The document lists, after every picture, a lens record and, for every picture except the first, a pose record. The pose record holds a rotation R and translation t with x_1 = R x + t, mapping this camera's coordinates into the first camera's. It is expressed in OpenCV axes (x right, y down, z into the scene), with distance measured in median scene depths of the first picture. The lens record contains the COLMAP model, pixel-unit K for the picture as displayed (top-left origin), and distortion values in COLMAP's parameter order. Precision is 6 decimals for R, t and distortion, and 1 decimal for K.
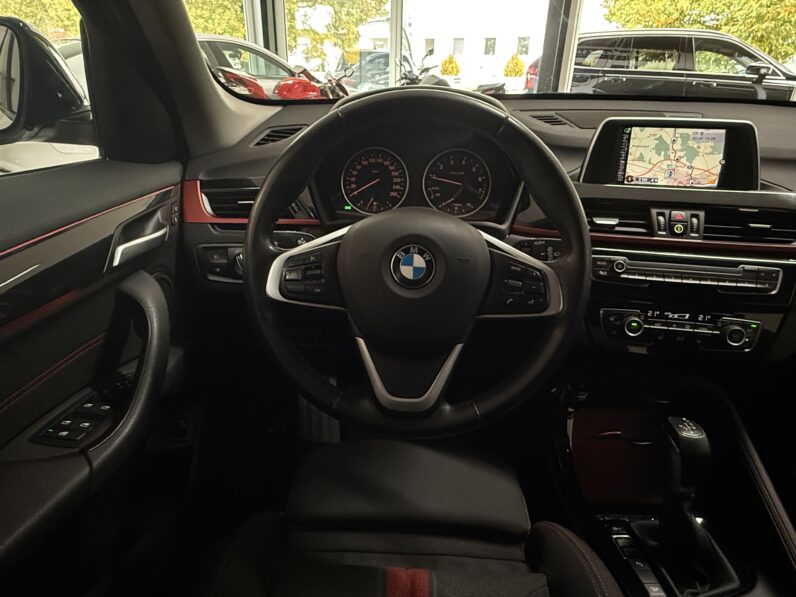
lens RADIAL K [[501.4, 0, 380.7], [0, 501.4, 298.2], [0, 0, 1]] dist [0.000322, -0.001493]
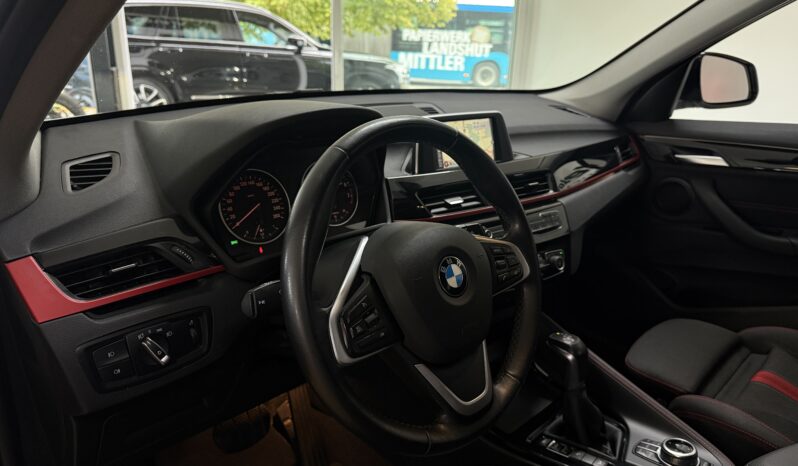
lens RADIAL K [[568.9, 0, 399.0], [0, 568.9, 233.0], [0, 0, 1]] dist [0.072969, -0.083290]
pose [[0.679187, -0.225338, 0.698519, -0.576906], [0.290289, 0.956577, 0.026331, -0.148351], [-0.674120, 0.184889, 0.715107, 0.126915]]
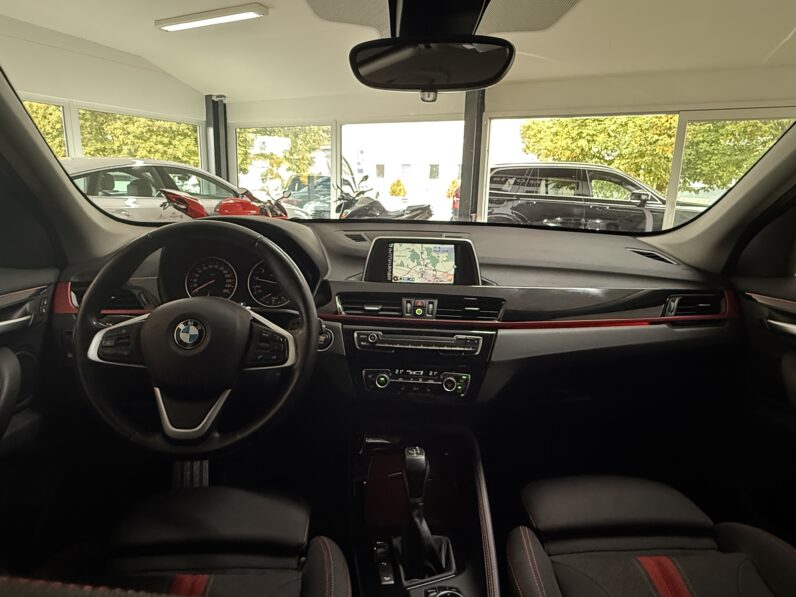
lens RADIAL K [[501.2, 0, 396.6], [0, 501.2, 296.6], [0, 0, 1]] dist [-0.004125, 0.000107]
pose [[0.993881, -0.009587, 0.110042, 0.345249], [0.033157, 0.976177, -0.214427, 0.111934], [-0.105365, 0.216764, 0.970521, -0.348804]]
